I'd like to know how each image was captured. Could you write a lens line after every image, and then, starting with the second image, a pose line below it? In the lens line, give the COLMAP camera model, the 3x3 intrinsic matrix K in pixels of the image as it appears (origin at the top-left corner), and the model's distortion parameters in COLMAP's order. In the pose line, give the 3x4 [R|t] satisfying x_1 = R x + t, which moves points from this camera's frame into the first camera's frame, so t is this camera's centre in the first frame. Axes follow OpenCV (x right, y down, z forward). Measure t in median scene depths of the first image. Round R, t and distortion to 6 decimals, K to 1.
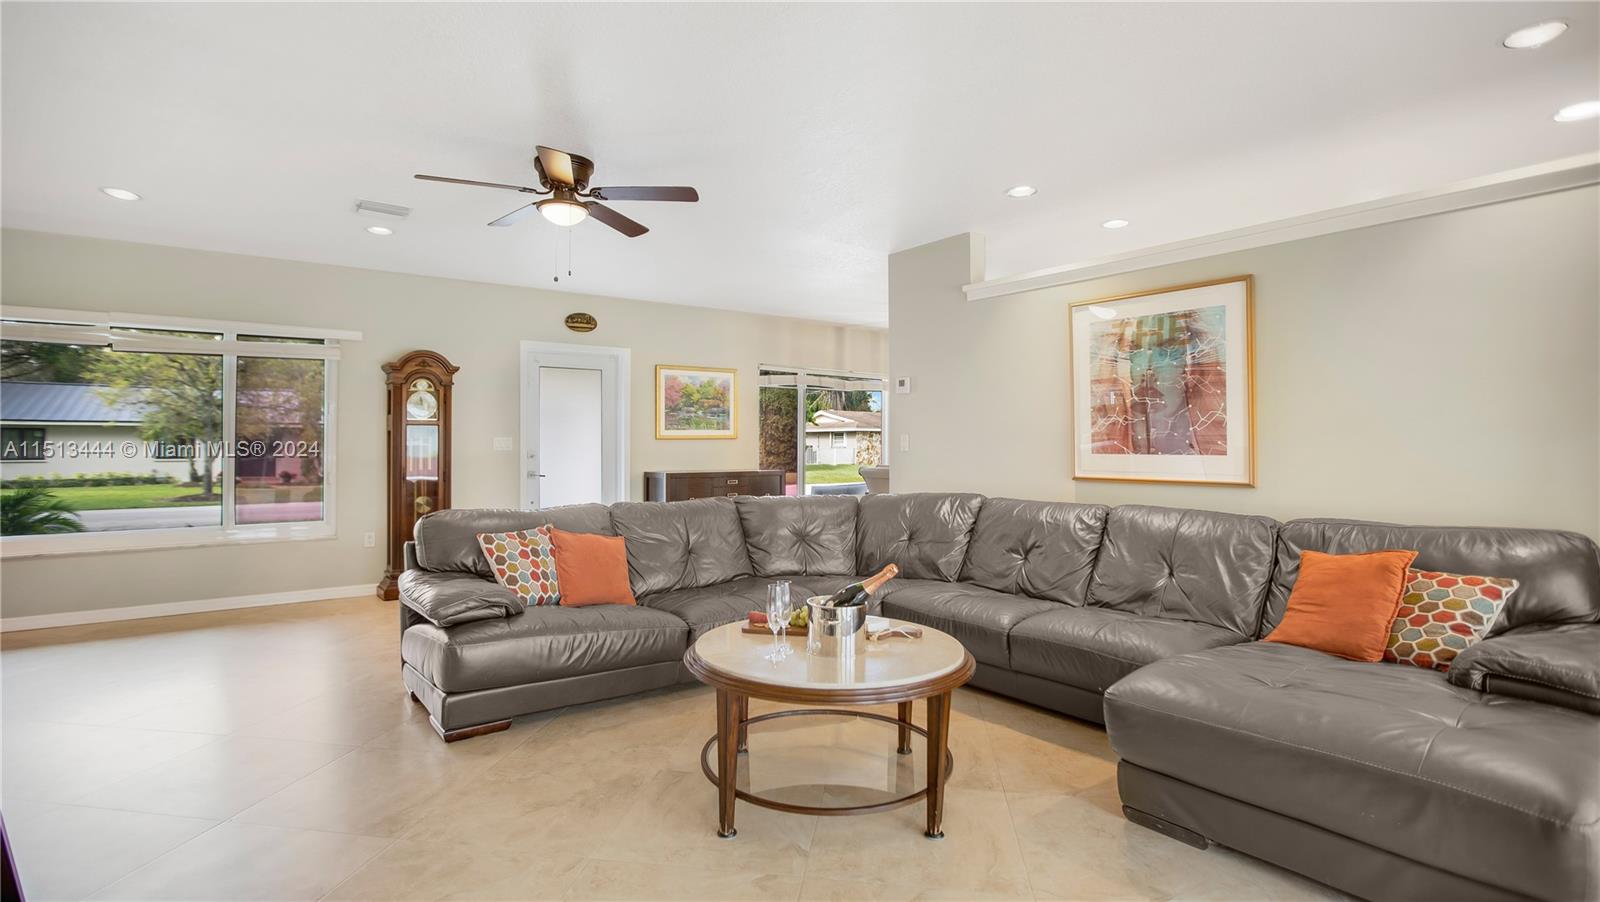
lens RADIAL K [[749.9, 0, 800.0], [0, 749.9, 451.0], [0, 0, 1]] dist [-0.000046, 0.000126]
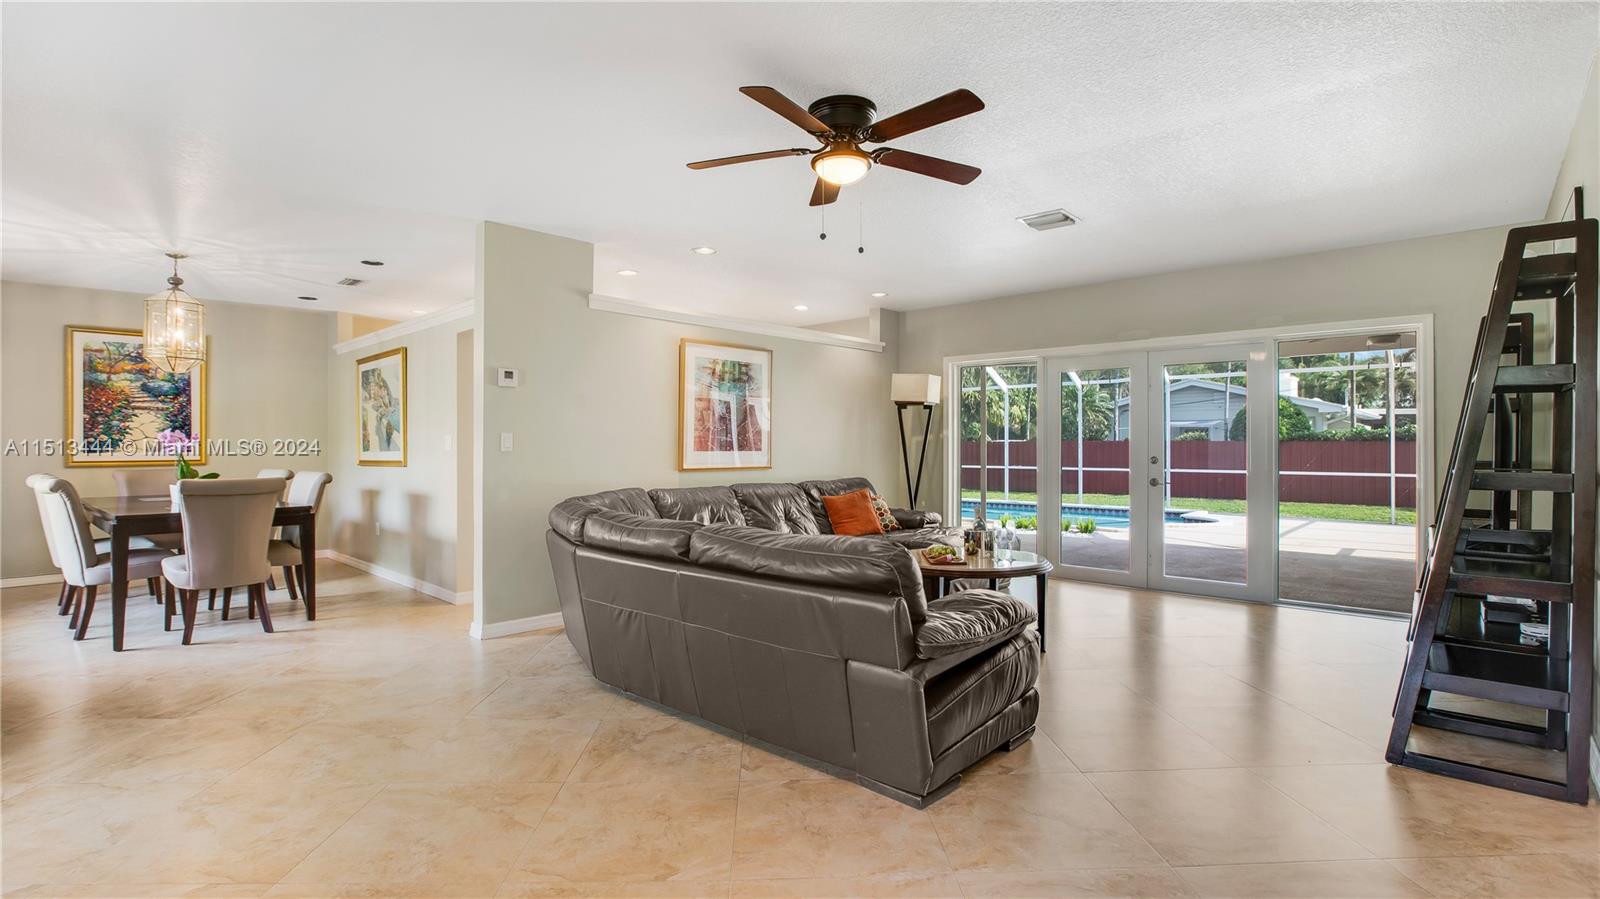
lens RADIAL K [[749.9, 0, 800.0], [0, 749.9, 449.5], [0, 0, 1]] dist [-0.000046, 0.000126]
pose [[-0.165474, -0.003711, 0.986207, -1.058170], [0.012968, 0.999898, 0.005939, -0.005569], [-0.986129, 0.013772, -0.165409, 1.097128]]
